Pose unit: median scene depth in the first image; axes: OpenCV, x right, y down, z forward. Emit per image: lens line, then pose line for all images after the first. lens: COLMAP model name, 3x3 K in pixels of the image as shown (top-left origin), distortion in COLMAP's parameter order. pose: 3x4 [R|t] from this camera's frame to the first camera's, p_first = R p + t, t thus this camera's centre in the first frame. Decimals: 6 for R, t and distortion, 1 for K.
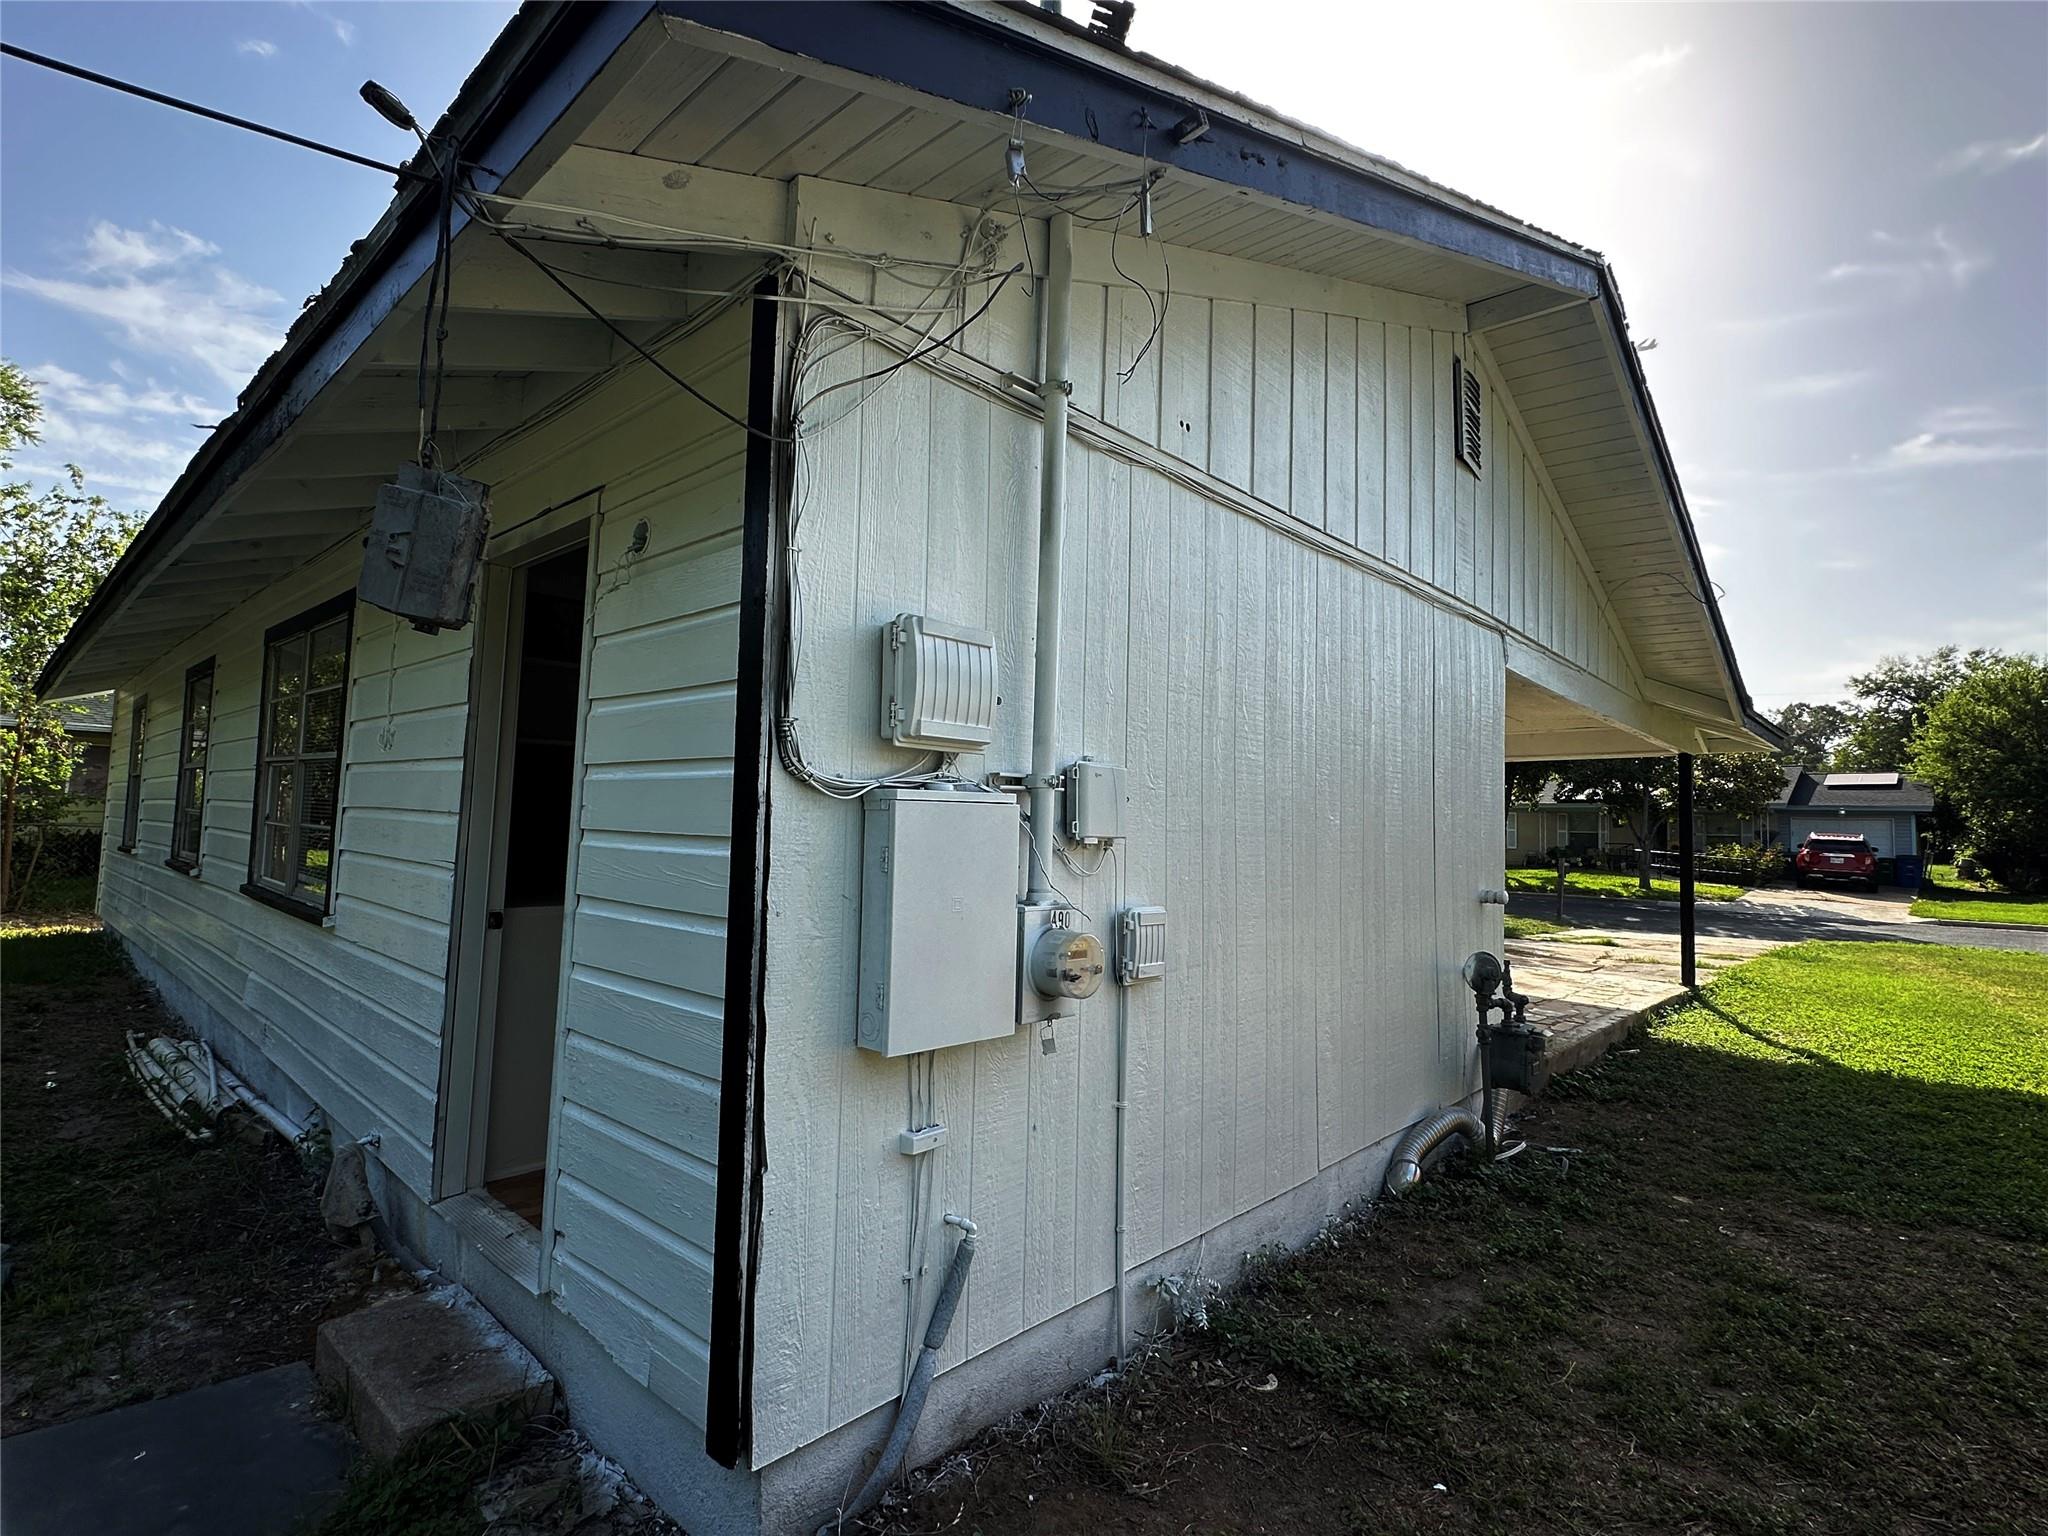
lens RADIAL K [[1014.6, 0, 1012.0], [0, 1014.6, 760.1], [0, 0, 1]] dist [-0.018712, -0.008770]
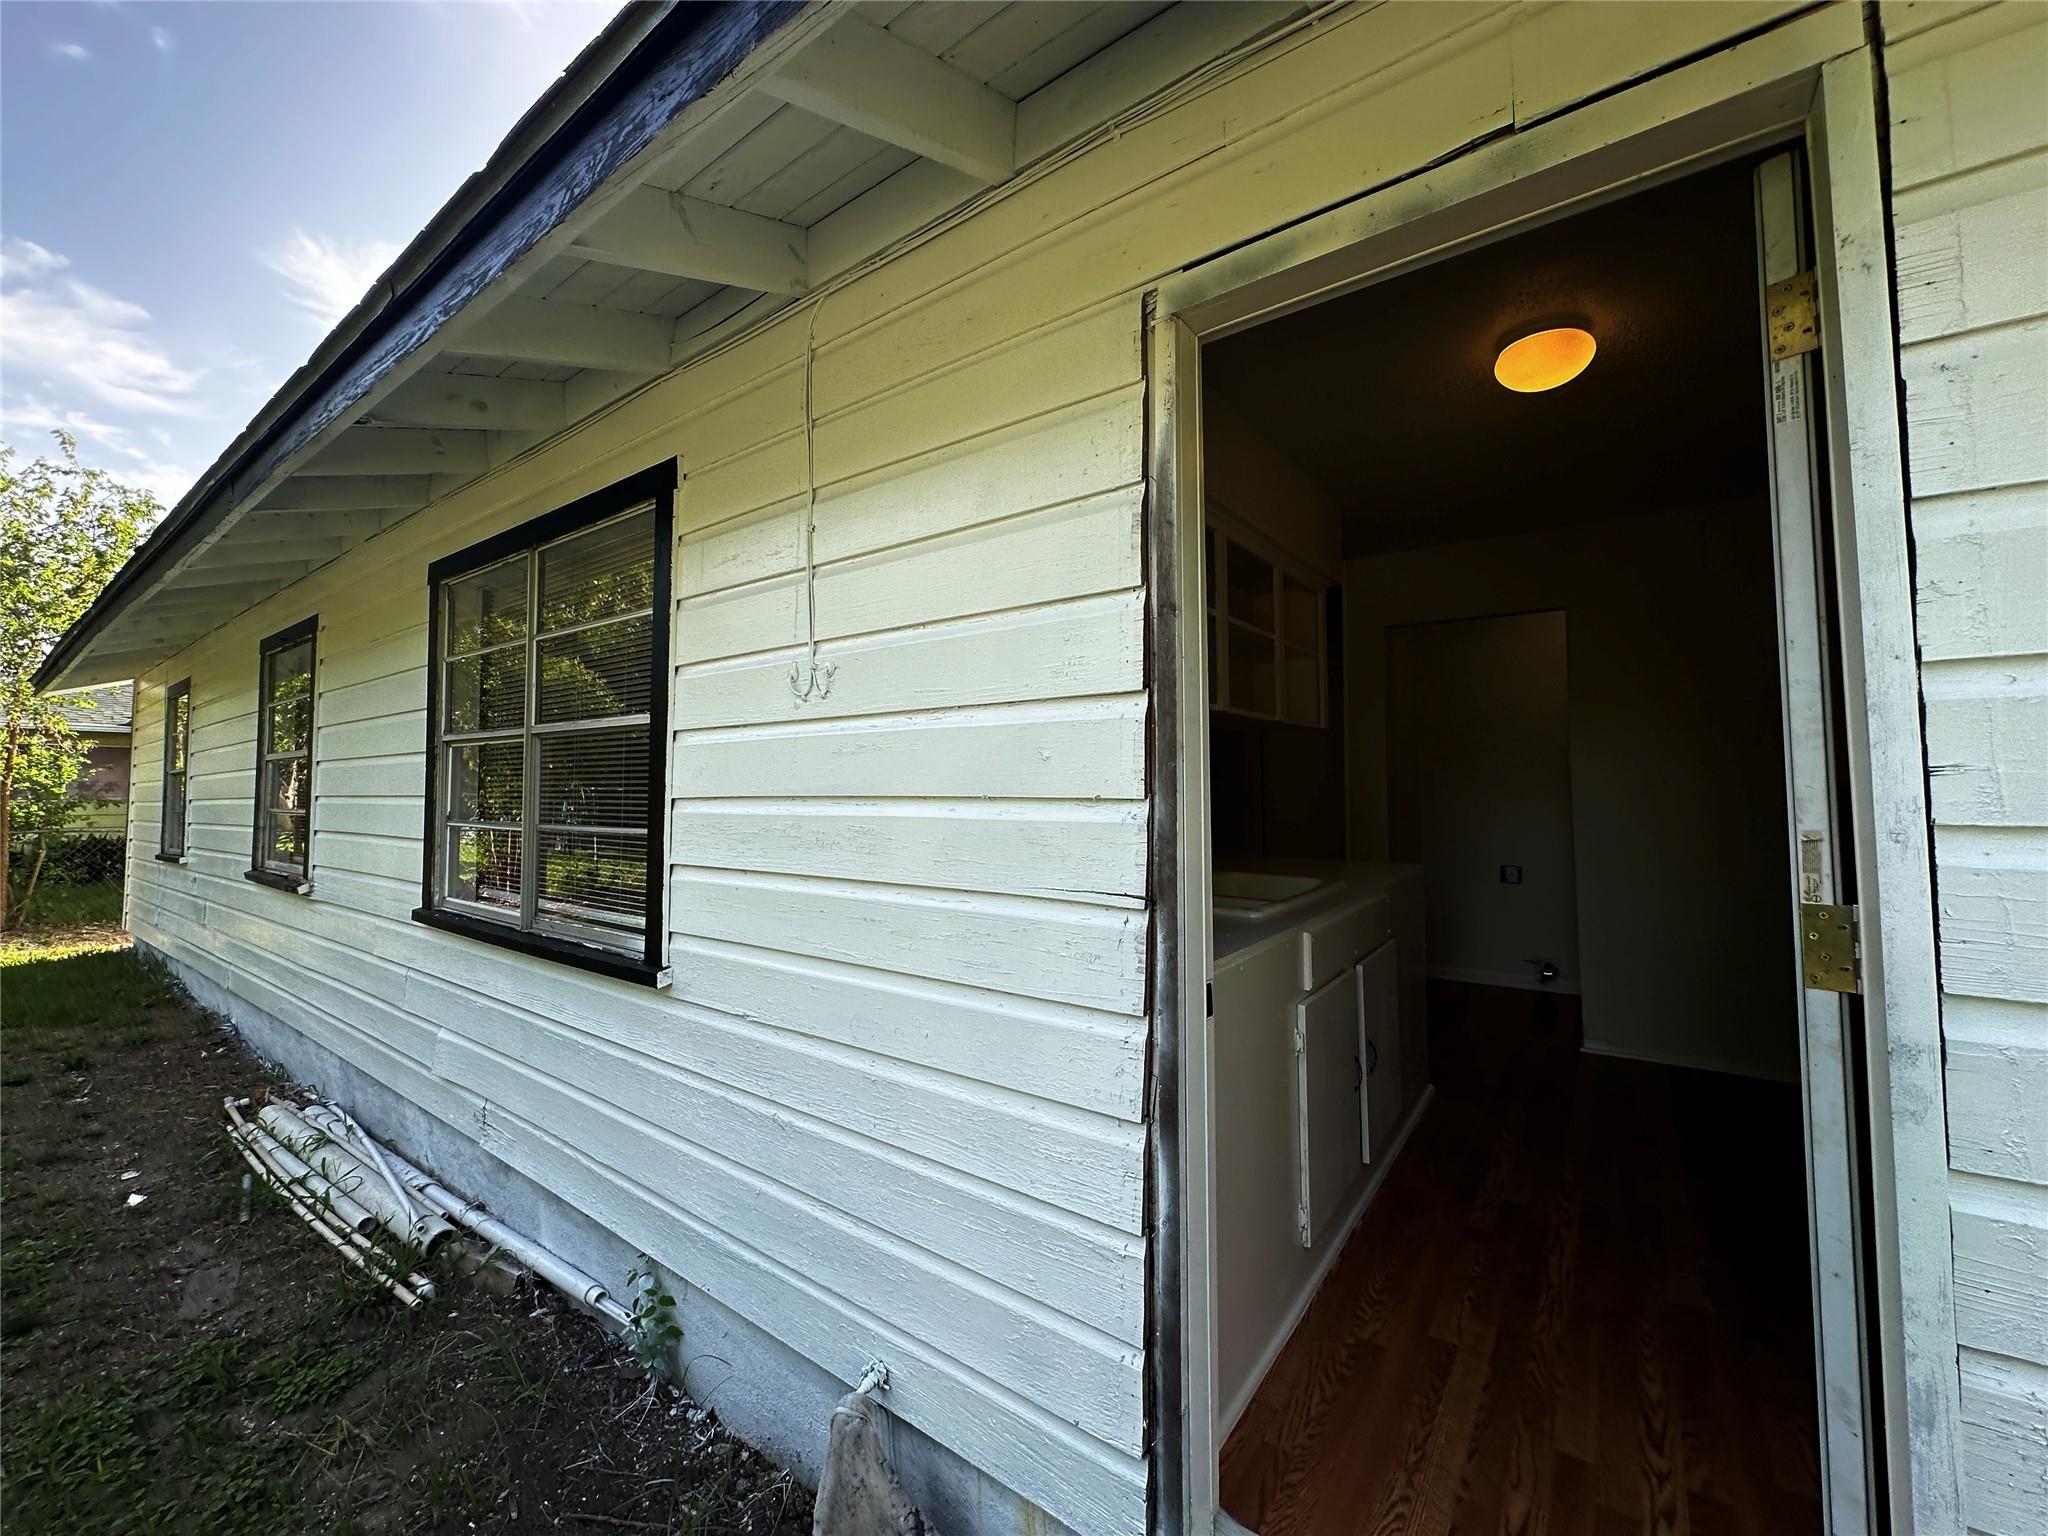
lens RADIAL K [[802.7, 0, 901.2], [0, 802.7, 766.7], [0, 0, 1]] dist [-0.009731, -0.000001]
pose [[0.996752, -0.028654, 0.075268, -0.358439], [0.026790, 0.999312, 0.025662, 0.011056], [-0.075952, -0.023563, 0.996833, 0.306009]]
